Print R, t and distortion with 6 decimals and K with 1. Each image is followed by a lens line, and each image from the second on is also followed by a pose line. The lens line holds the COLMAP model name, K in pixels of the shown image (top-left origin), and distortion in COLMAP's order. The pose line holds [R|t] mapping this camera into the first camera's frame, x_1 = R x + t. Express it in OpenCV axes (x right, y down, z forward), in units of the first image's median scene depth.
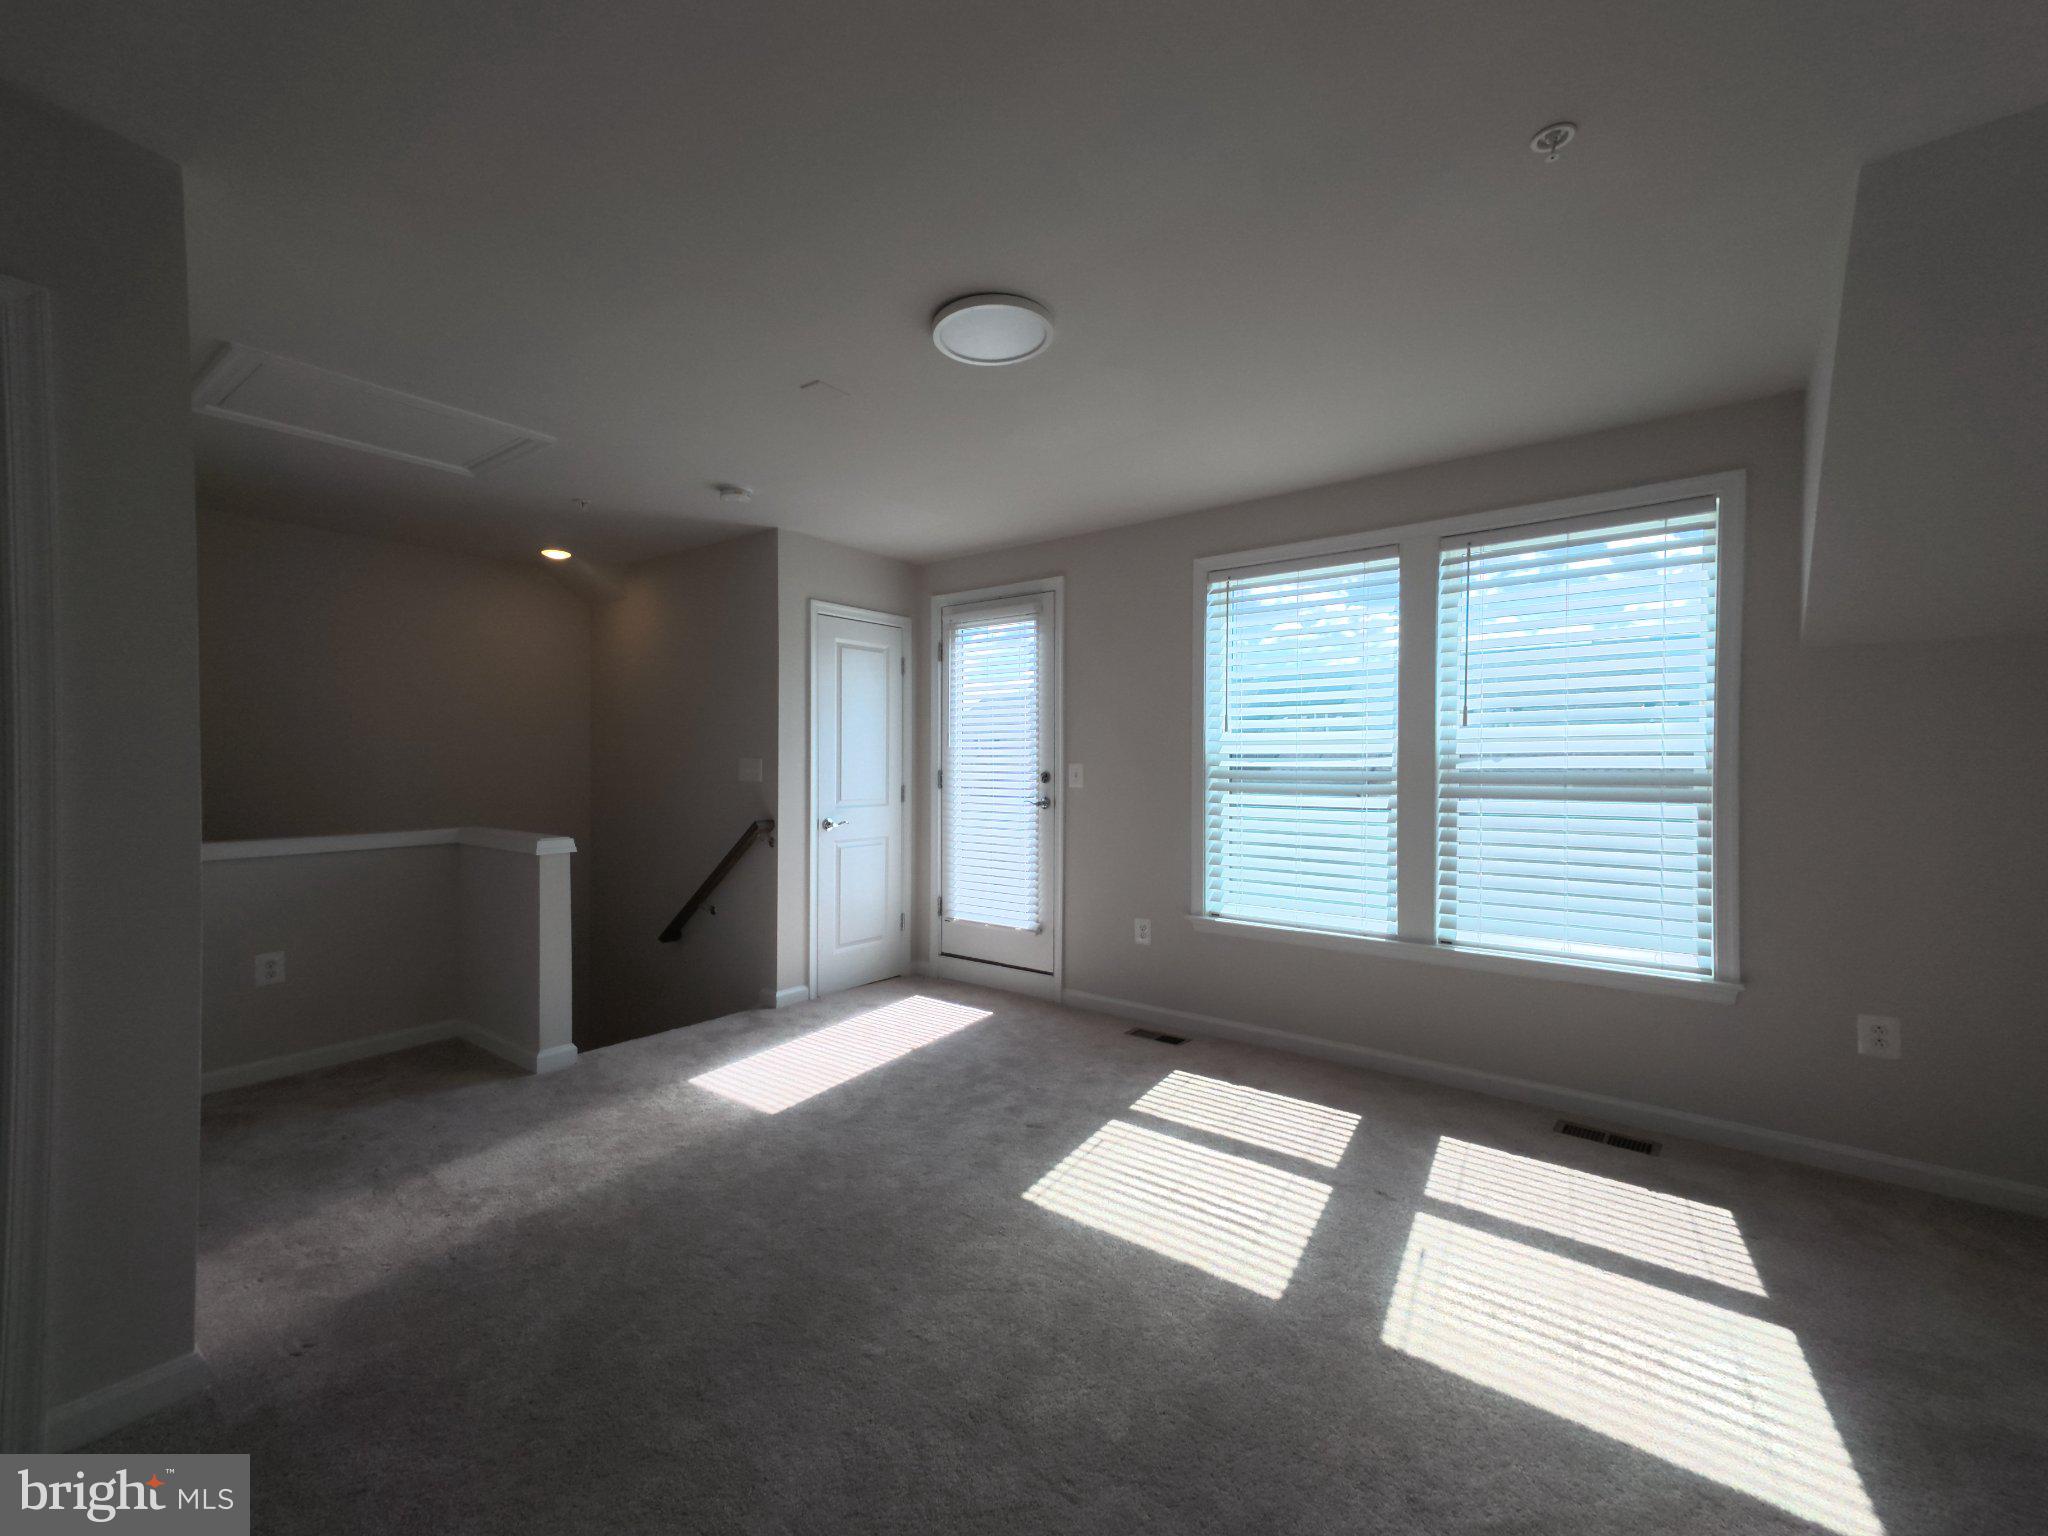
lens RADIAL K [[873.3, 0, 1022.3], [0, 873.3, 764.3], [0, 0, 1]] dist [0.030664, 0.001878]
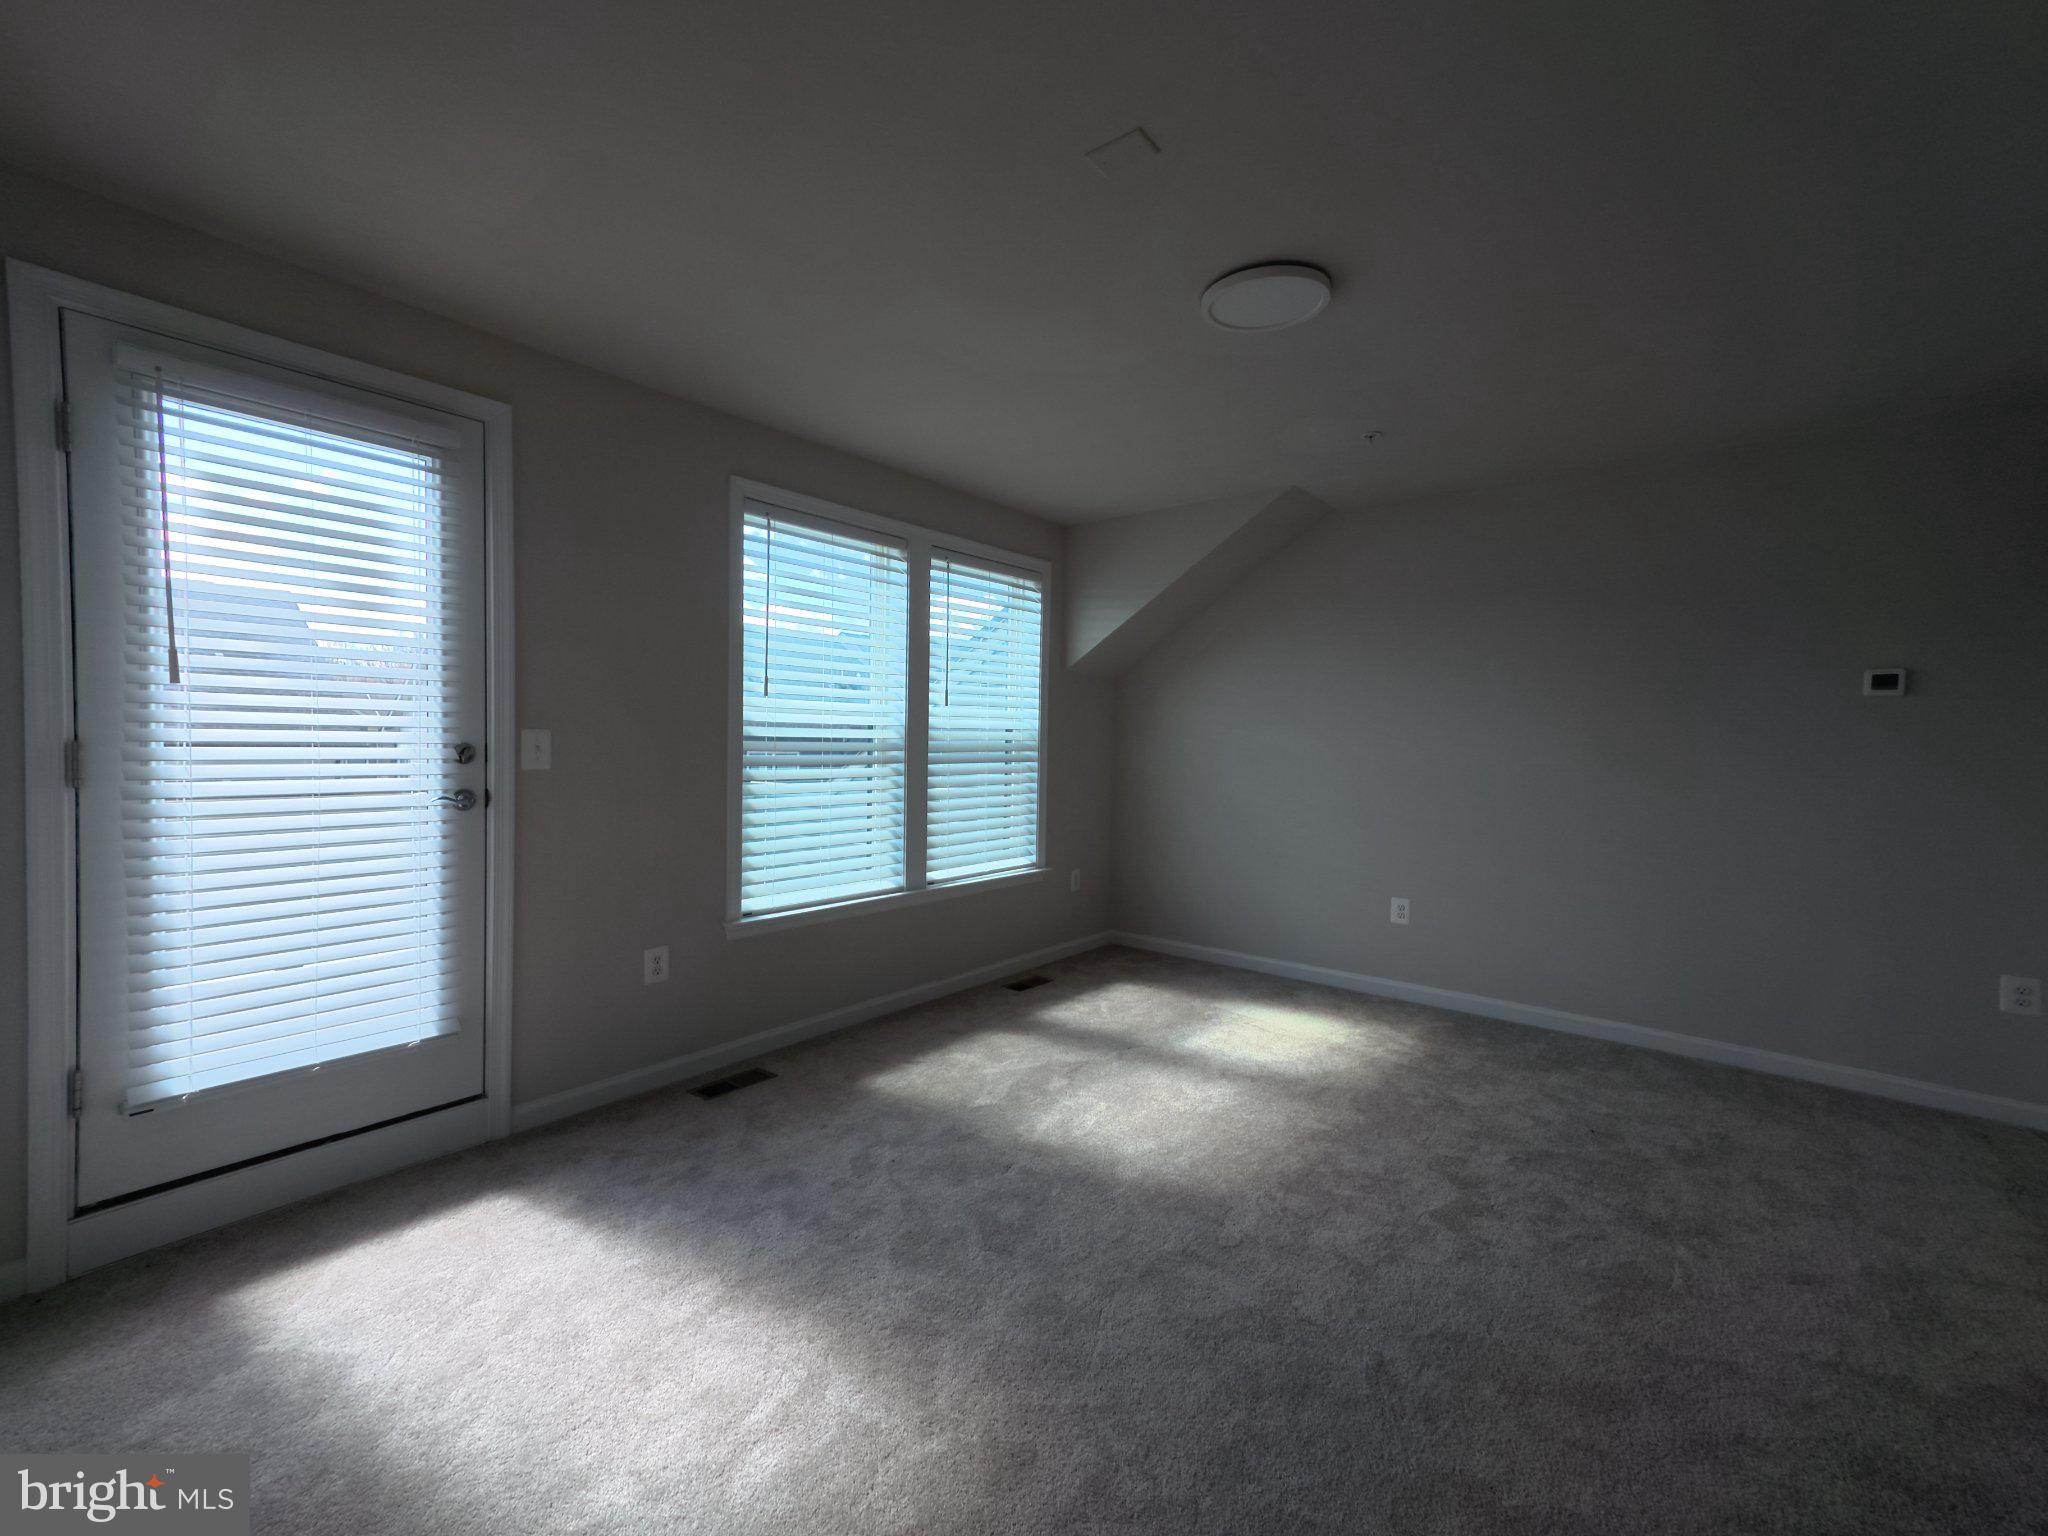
lens RADIAL K [[873.3, 0, 1022.3], [0, 873.3, 764.3], [0, 0, 1]] dist [0.030664, 0.001878]
pose [[0.017919, -0.031294, 0.999350, -0.619766], [-0.016450, 0.999366, 0.031589, -0.002190], [-0.999704, -0.017005, 0.017393, 0.742550]]
